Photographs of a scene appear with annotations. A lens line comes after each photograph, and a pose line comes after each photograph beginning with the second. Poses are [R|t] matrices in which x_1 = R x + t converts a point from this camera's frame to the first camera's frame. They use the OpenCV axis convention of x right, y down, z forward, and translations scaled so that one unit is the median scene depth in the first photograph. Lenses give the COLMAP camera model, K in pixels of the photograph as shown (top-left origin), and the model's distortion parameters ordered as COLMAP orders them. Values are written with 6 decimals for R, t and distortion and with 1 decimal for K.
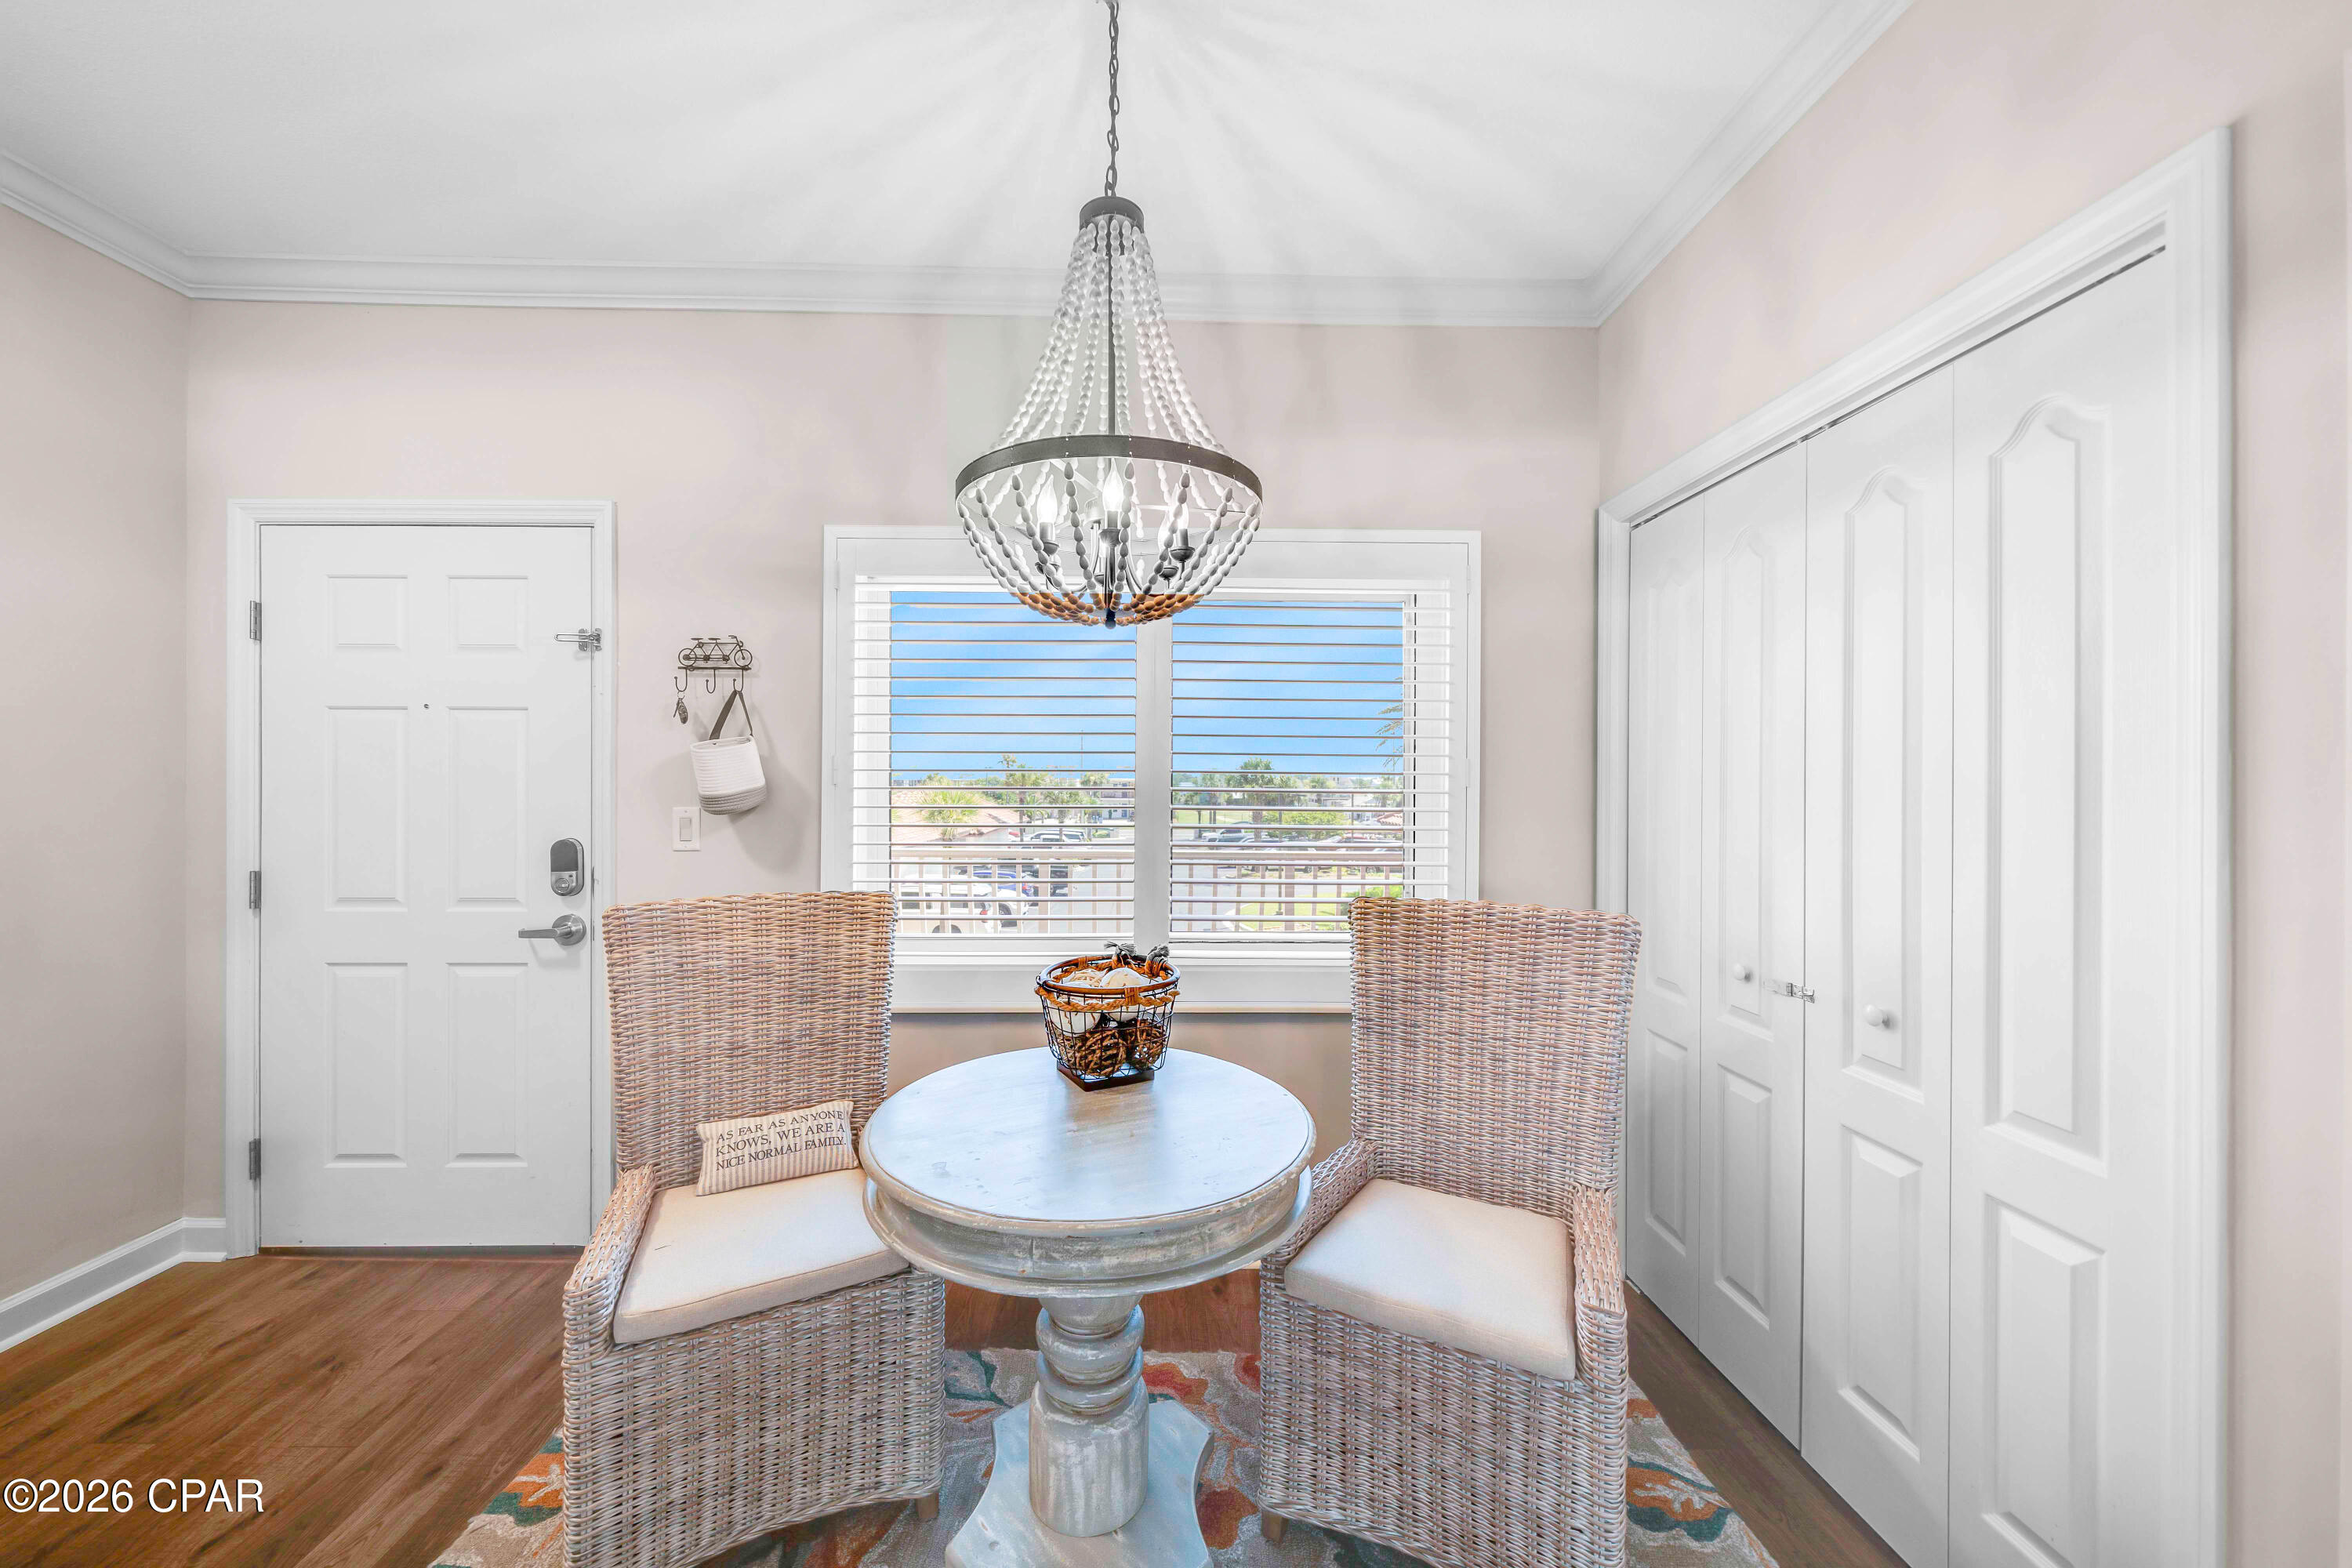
lens RADIAL K [[830.5, 0, 1170.3], [0, 830.5, 787.7], [0, 0, 1]] dist [-0.002735, -0.000533]
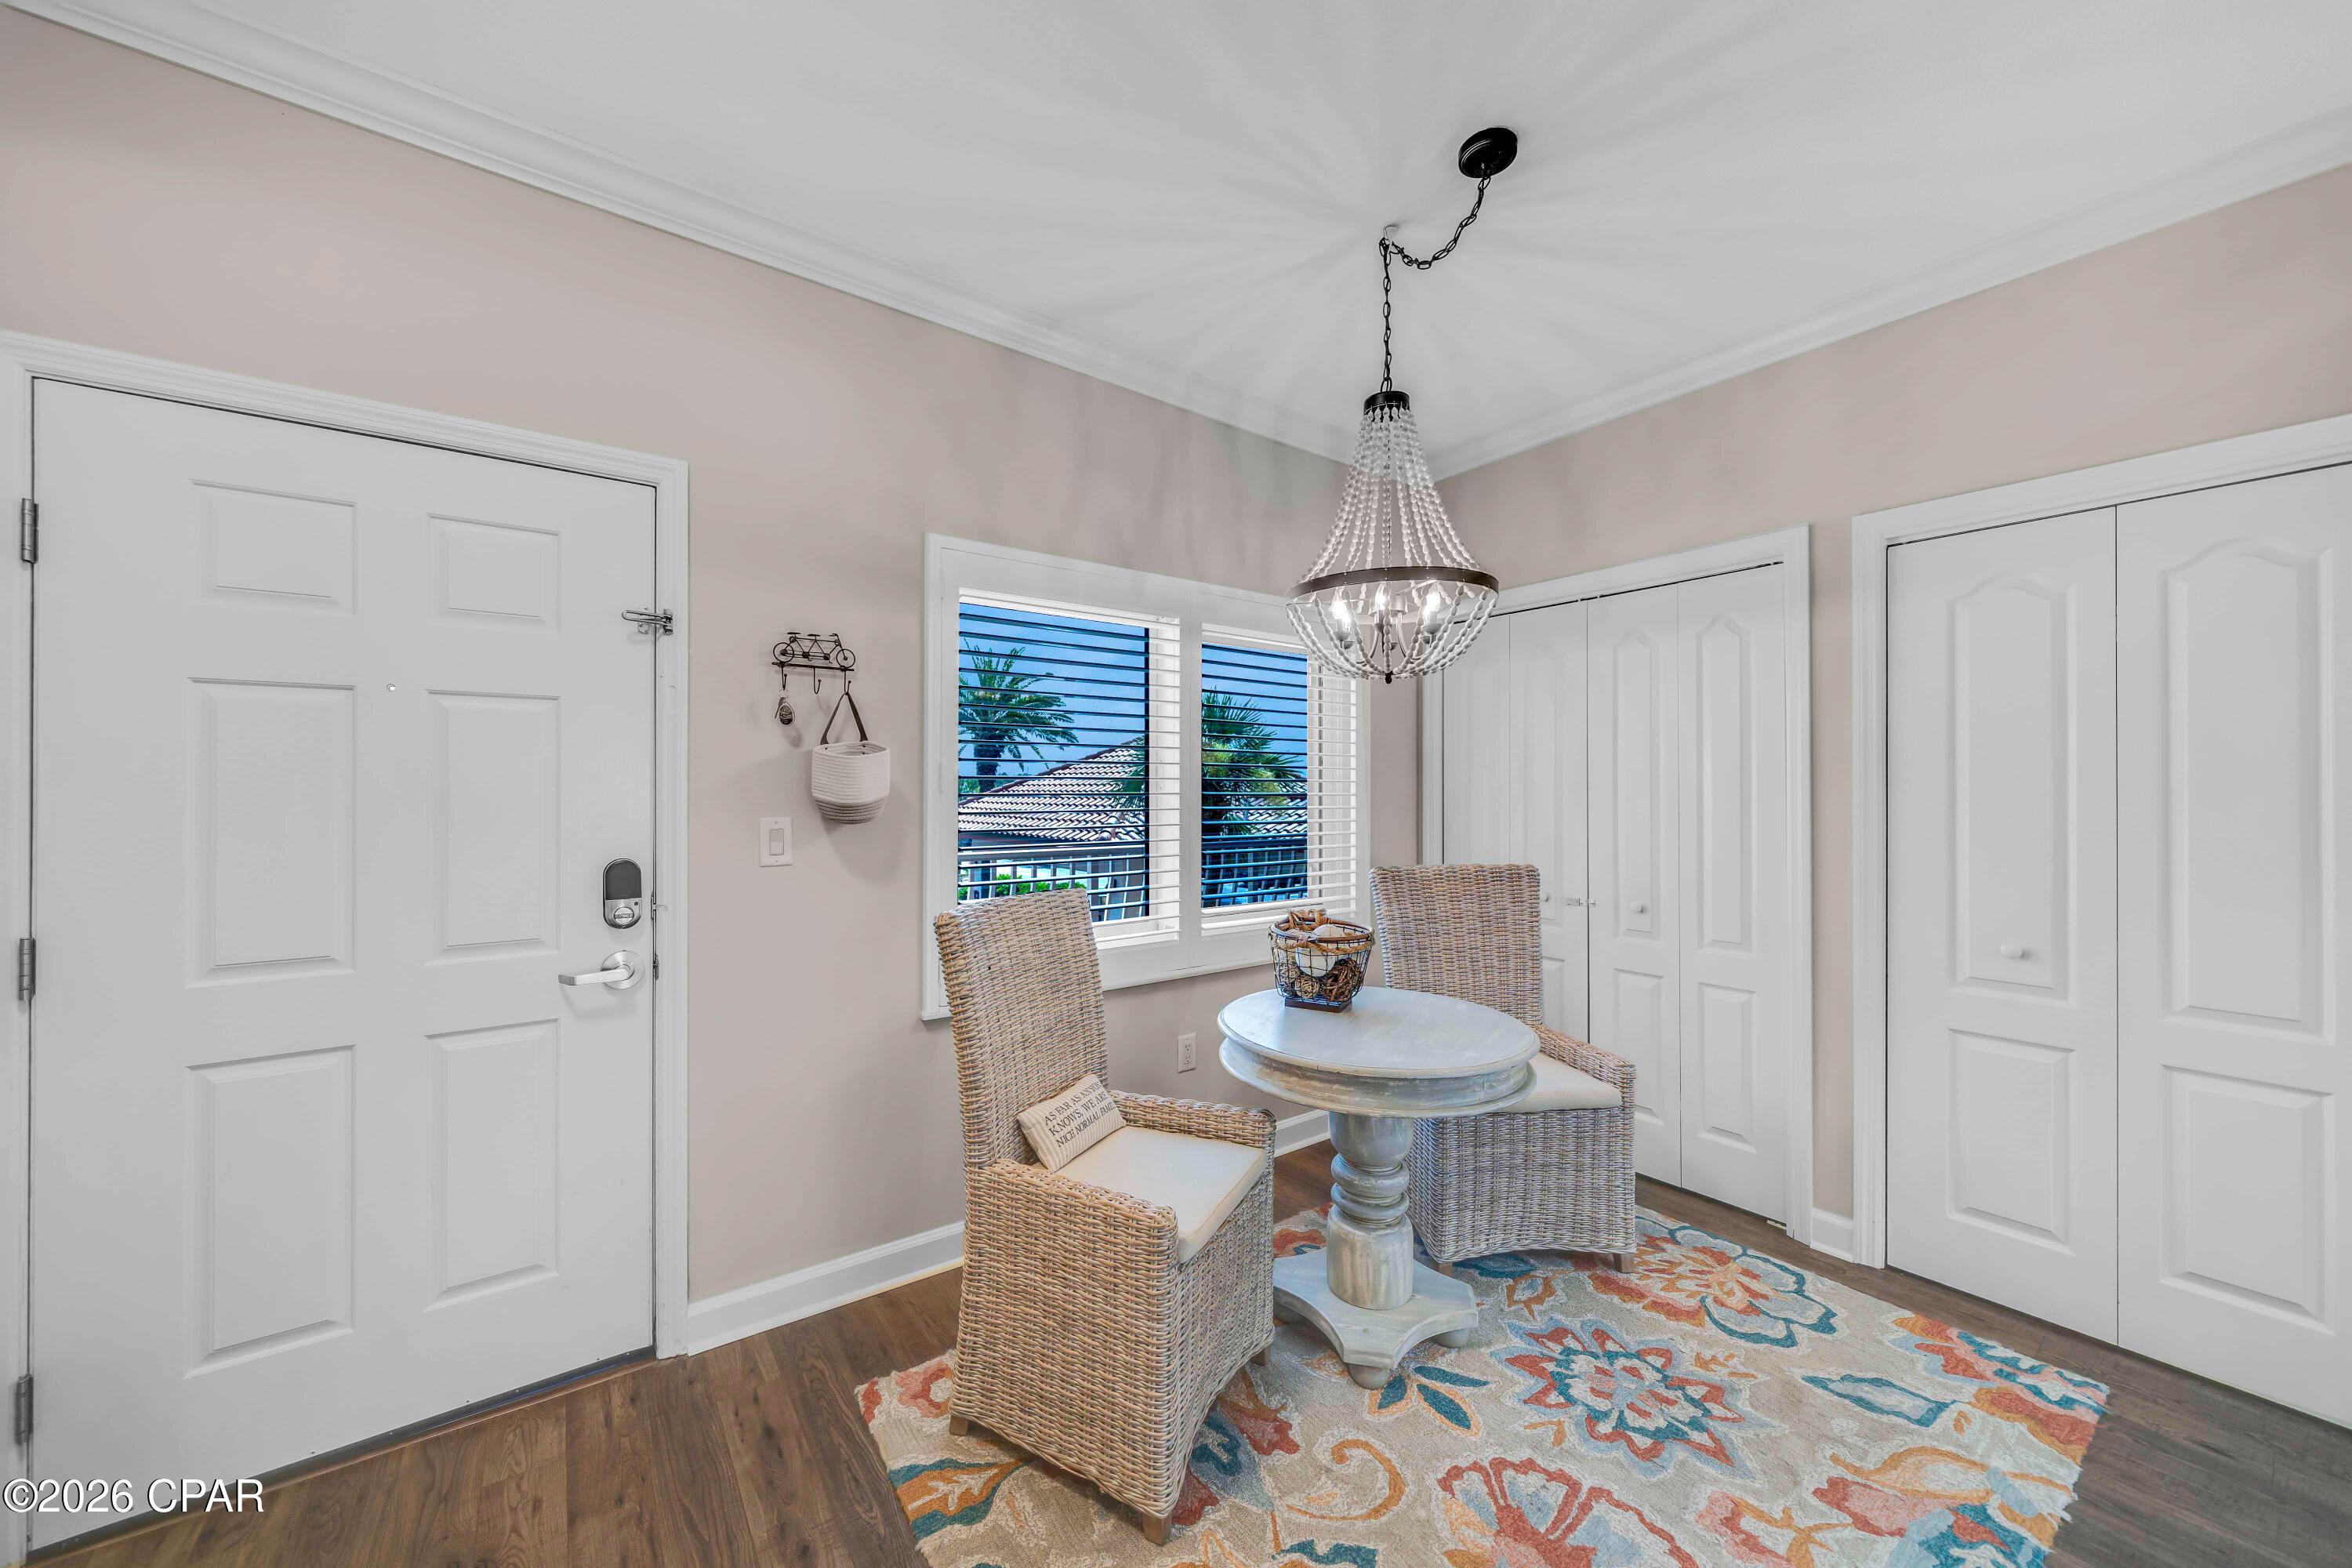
lens RADIAL K [[830.5, 0, 1166.5], [0, 830.5, 786.4], [0, 0, 1]] dist [-0.002735, -0.000533]
pose [[0.823499, -0.003568, 0.567307, -0.786718], [0.004791, 0.999988, -0.000665, -0.008345], [-0.567298, 0.003265, 0.823506, 0.015357]]
